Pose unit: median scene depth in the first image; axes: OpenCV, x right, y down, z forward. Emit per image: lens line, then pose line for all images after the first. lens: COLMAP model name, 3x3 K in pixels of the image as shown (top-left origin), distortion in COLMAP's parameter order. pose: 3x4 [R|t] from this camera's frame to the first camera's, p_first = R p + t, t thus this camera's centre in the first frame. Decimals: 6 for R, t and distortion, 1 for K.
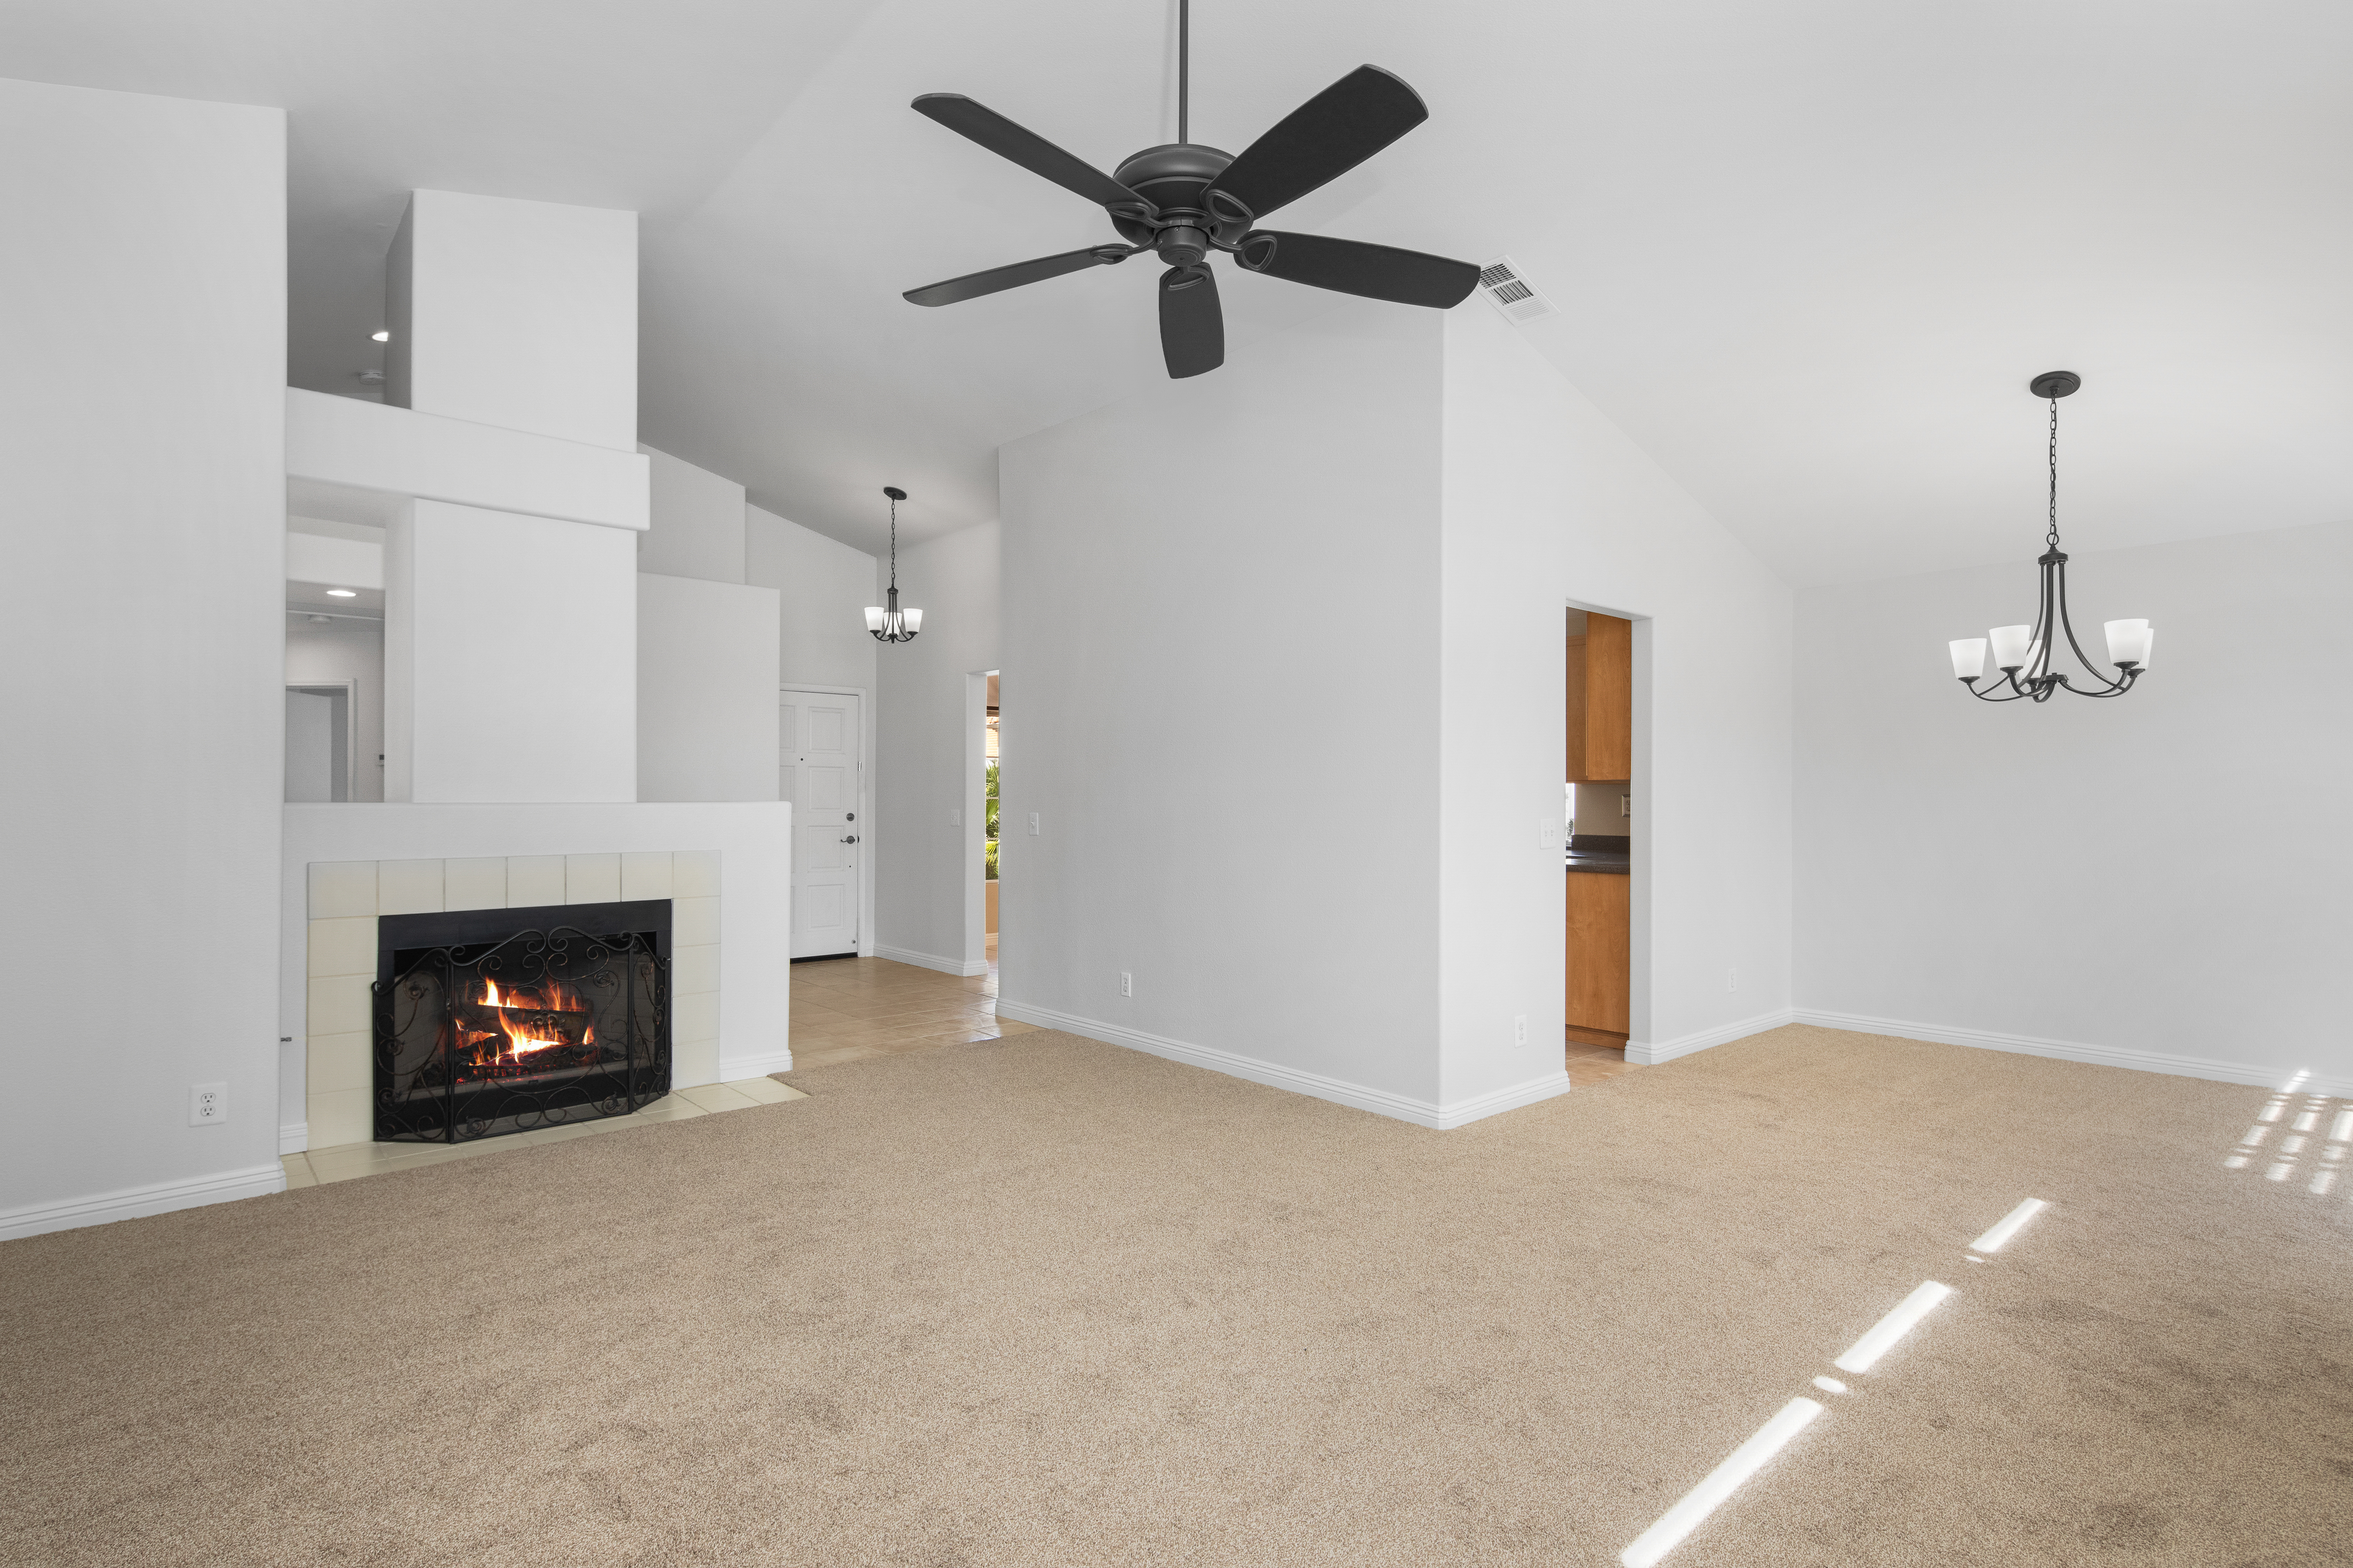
lens RADIAL K [[1100.0, 0, 1168.2], [0, 1100.0, 798.4], [0, 0, 1]] dist [-0.000740, -0.000244]
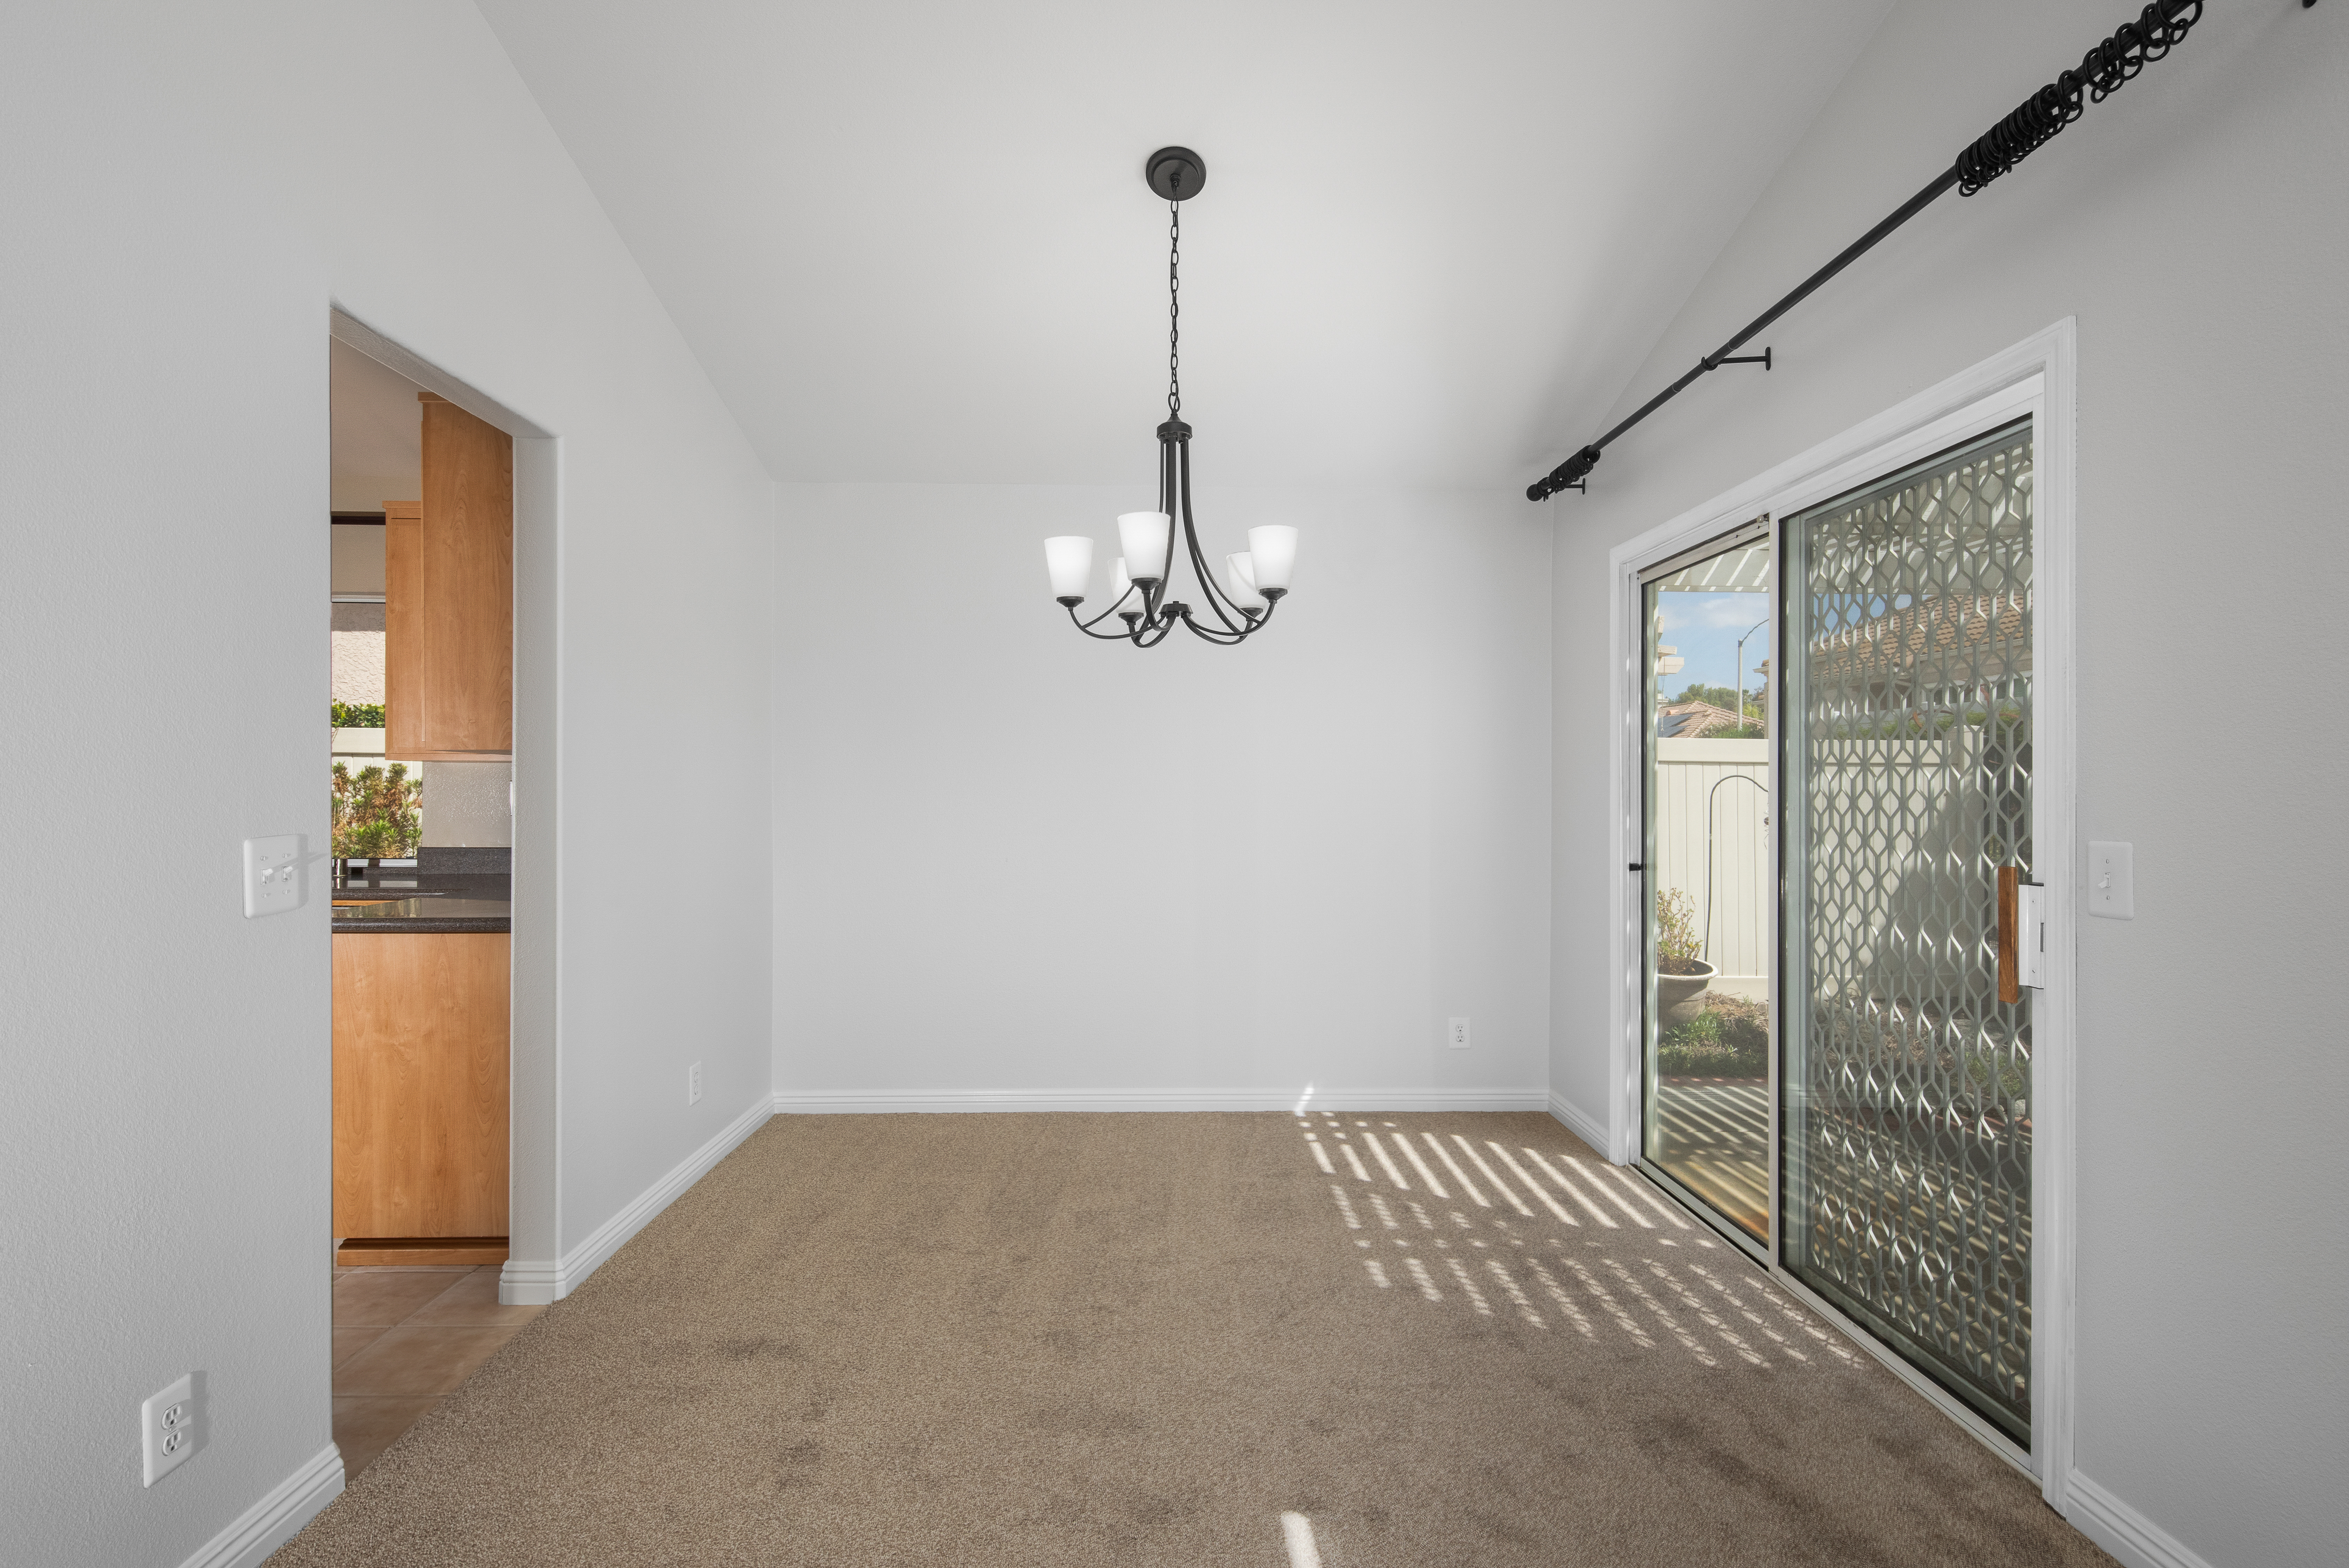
lens RADIAL K [[1098.3, 0, 1166.2], [0, 1098.3, 798.3], [0, 0, 1]] dist [-0.000740, -0.000244]
pose [[0.612025, -0.006555, 0.790811, 0.258390], [-0.002957, 0.999940, 0.010578, -0.000250], [-0.790833, -0.008812, 0.611969, 0.568159]]
